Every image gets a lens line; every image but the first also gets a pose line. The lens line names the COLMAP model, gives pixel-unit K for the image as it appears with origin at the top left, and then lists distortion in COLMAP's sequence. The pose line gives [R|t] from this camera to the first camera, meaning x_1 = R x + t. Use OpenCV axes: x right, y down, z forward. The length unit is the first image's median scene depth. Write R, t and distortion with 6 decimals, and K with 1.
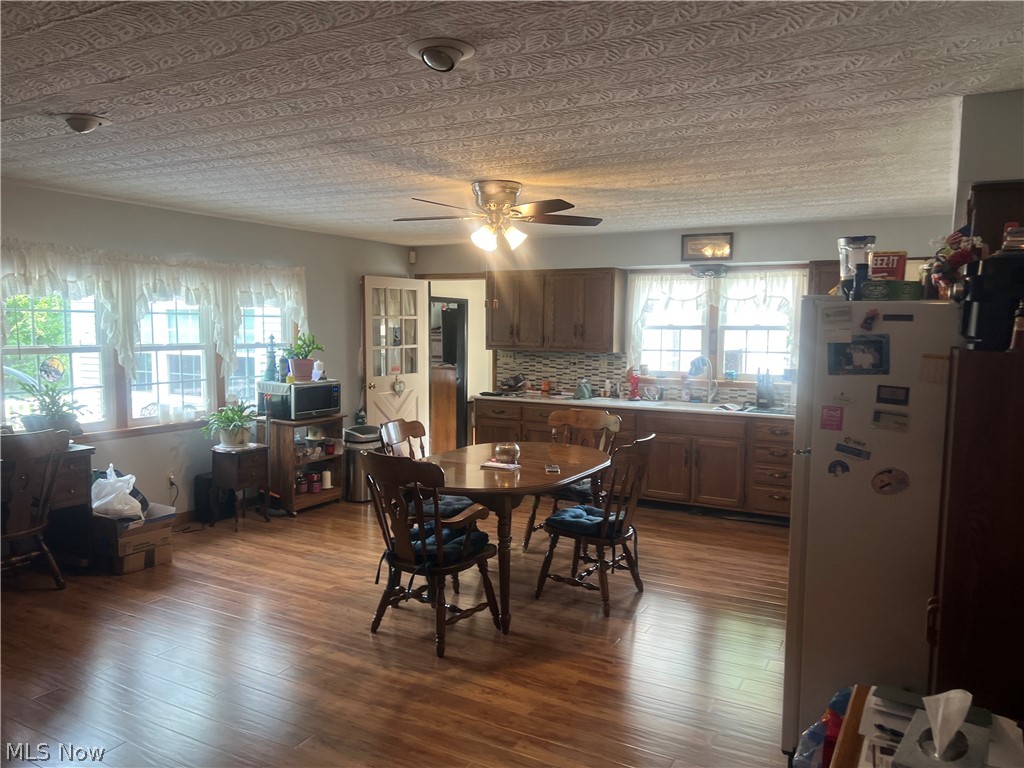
lens RADIAL K [[757.3, 0, 512.3], [0, 757.3, 380.9], [0, 0, 1]] dist [0.046511, -0.049608]
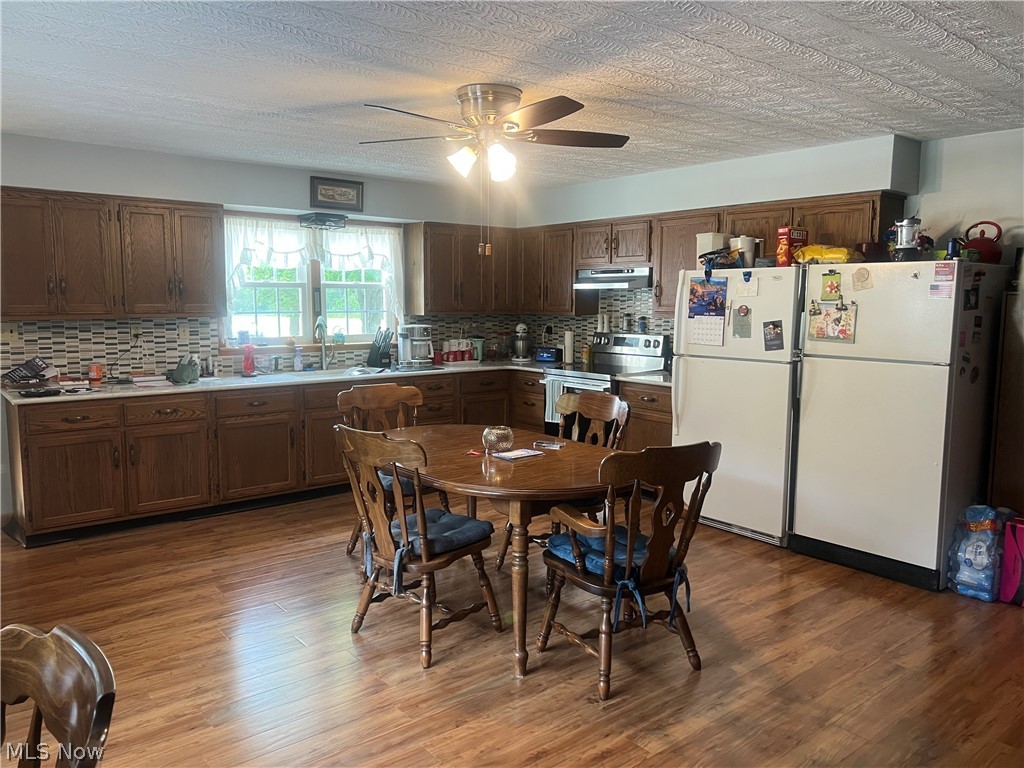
lens RADIAL K [[757.3, 0, 512.3], [0, 757.3, 380.9], [0, 0, 1]] dist [0.046511, -0.049608]
pose [[0.377014, -0.108850, 0.919789, -0.498976], [0.066102, 0.993700, 0.090503, -0.025085], [-0.923846, 0.026679, 0.381834, 0.467191]]
